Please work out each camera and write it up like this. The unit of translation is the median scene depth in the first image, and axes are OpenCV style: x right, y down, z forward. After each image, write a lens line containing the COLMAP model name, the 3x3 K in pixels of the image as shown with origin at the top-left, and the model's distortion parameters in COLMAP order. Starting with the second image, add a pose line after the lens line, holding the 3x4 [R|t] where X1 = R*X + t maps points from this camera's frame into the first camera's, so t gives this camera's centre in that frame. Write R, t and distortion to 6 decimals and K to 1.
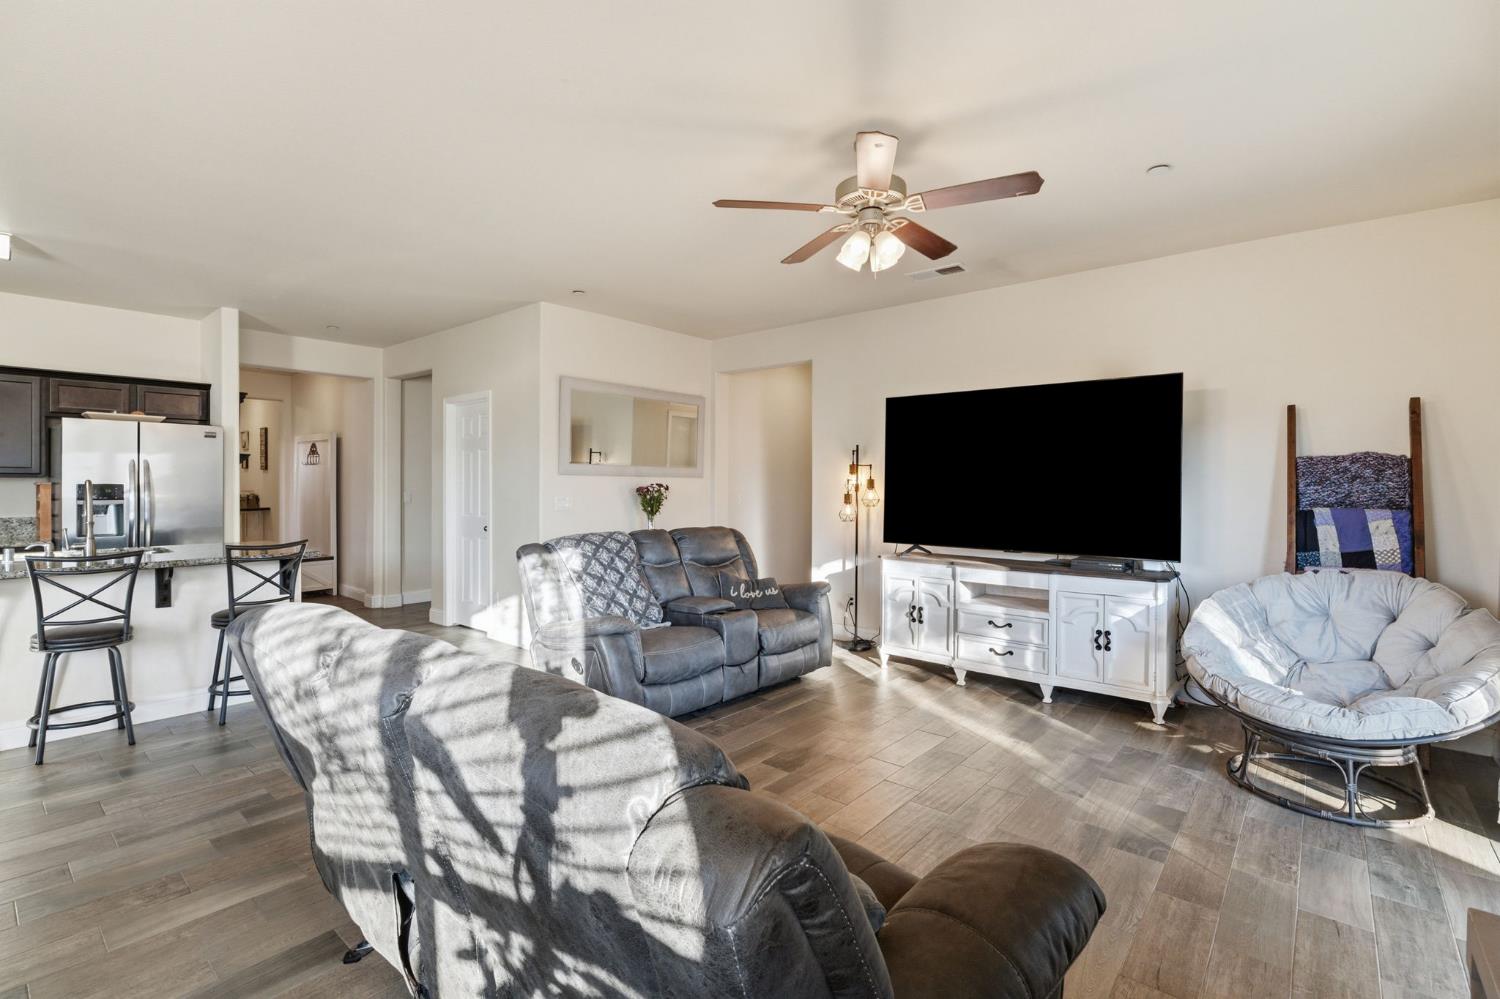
lens RADIAL K [[679.4, 0, 750.0], [0, 679.4, 499.5], [0, 0, 1]] dist [-0.011559, -0.000429]
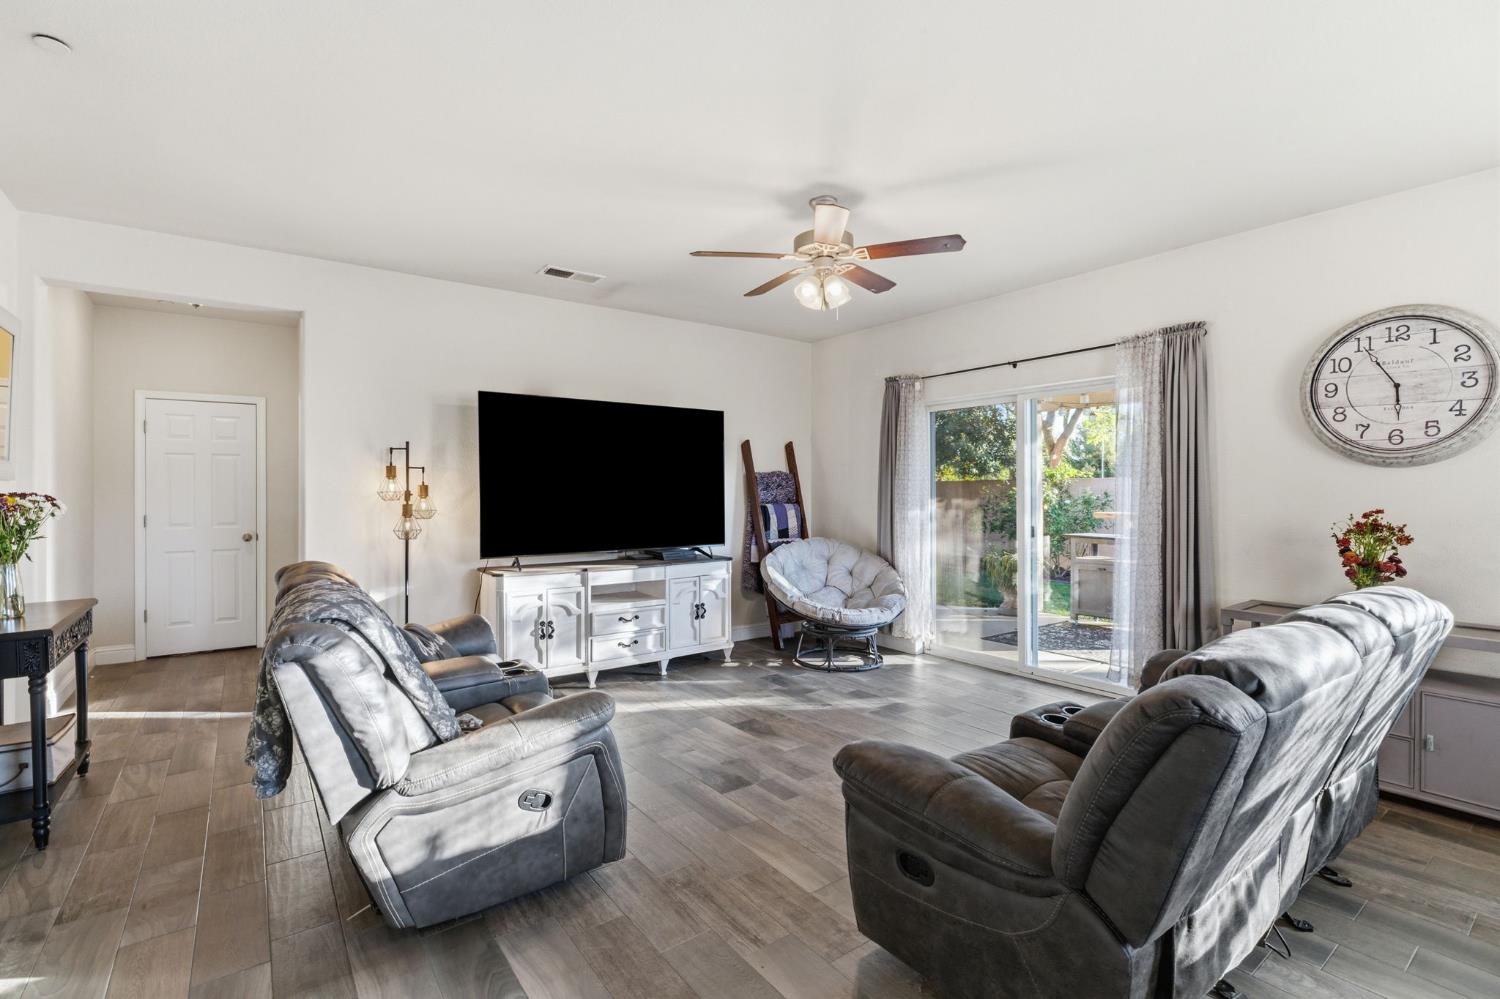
lens RADIAL K [[684.7, 0, 741.6], [0, 684.7, 488.9], [0, 0, 1]] dist [-0.010877, 0.000139]
pose [[0.222320, -0.003455, 0.974968, -0.661084], [0.021516, 0.999768, -0.001363, -0.019412], [-0.974736, 0.021280, 0.222343, 0.566888]]
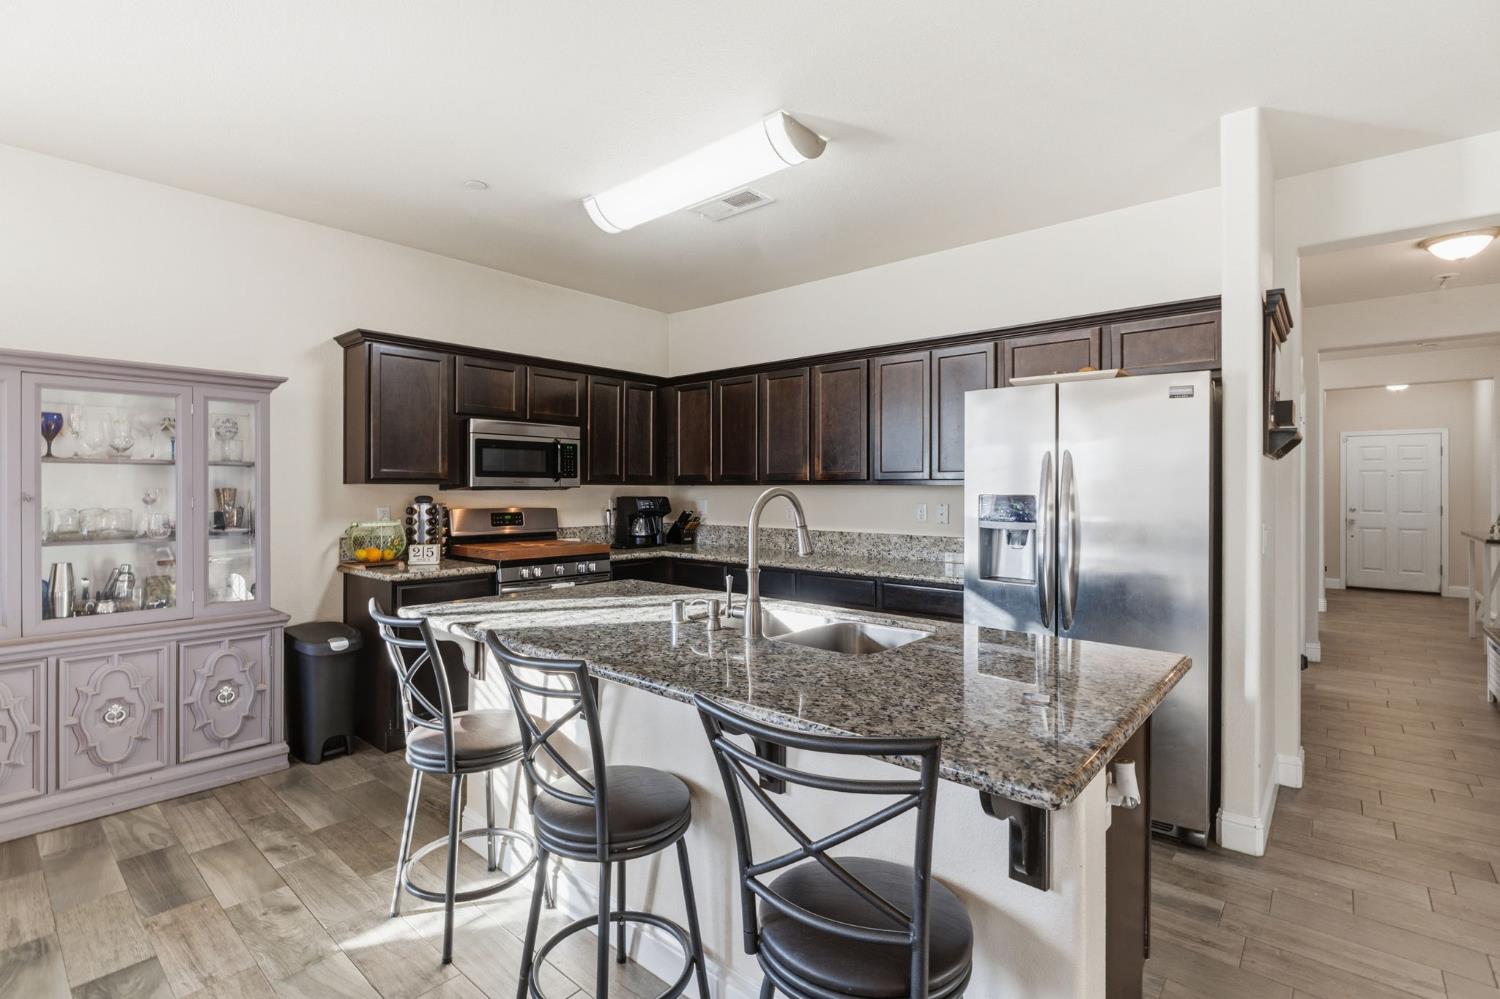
lens RADIAL K [[684.7, 0, 741.6], [0, 684.7, 488.9], [0, 0, 1]] dist [-0.010877, 0.000139]
pose [[-0.009964, -0.005872, -0.999933, -0.397658], [-0.020581, 0.999772, -0.005666, -0.023077], [0.999739, 0.020523, -0.010082, 0.858938]]
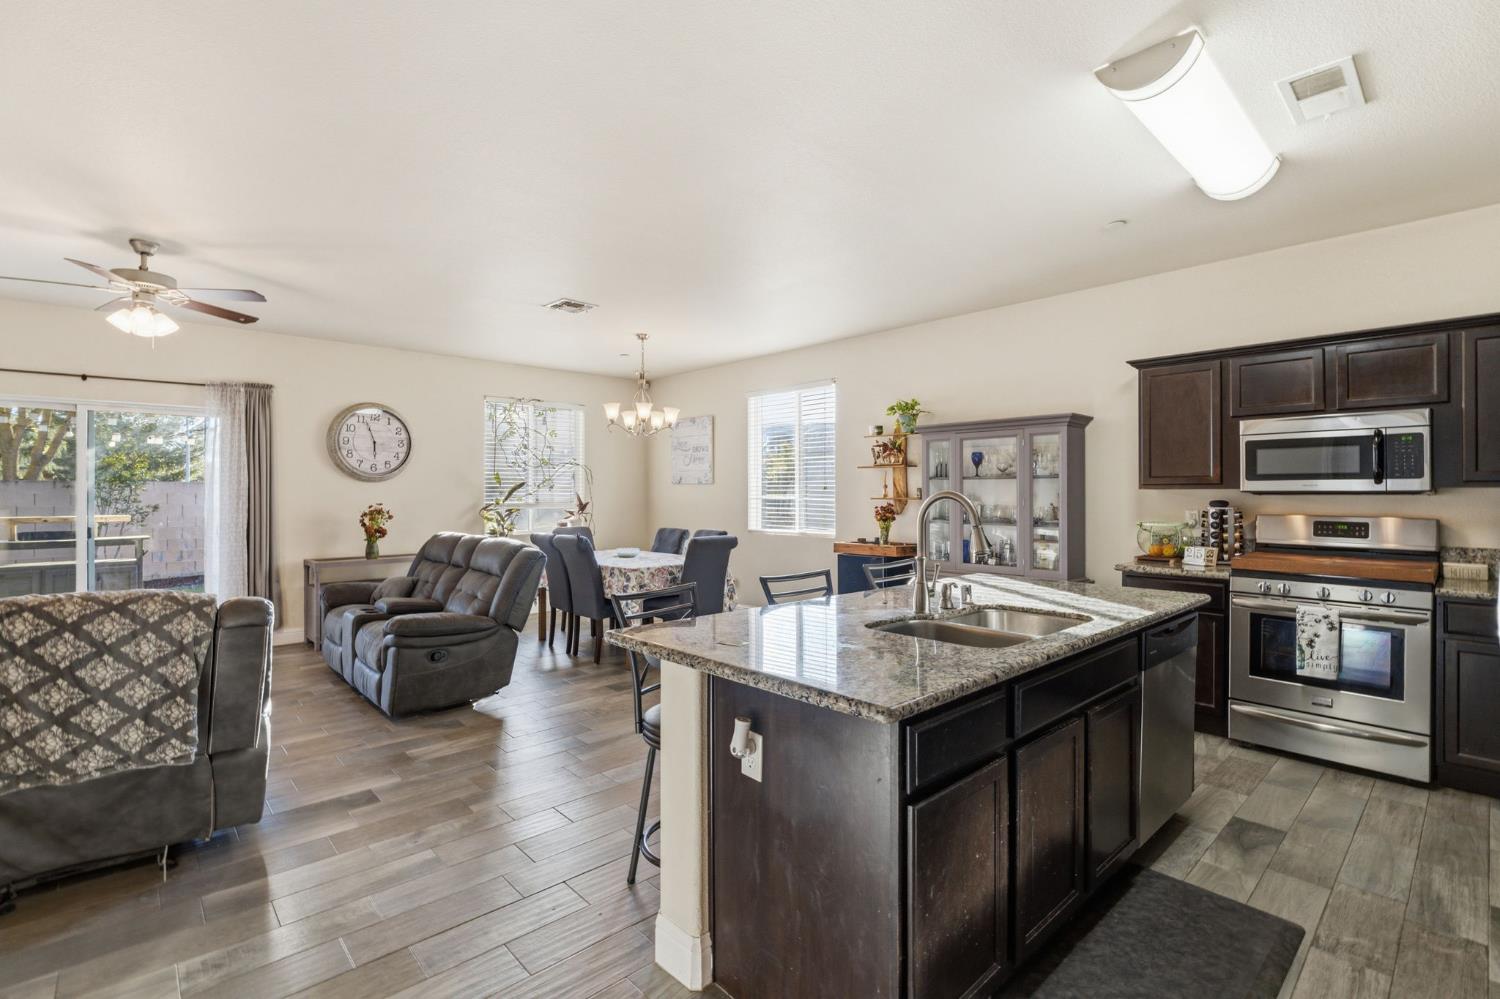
lens RADIAL K [[684.7, 0, 741.6], [0, 684.7, 488.9], [0, 0, 1]] dist [-0.010877, 0.000139]
pose [[-0.992905, -0.003770, 0.118850, -0.769012], [-0.002201, 0.999909, 0.013331, -0.036346], [-0.118890, 0.012975, -0.992823, 1.433356]]
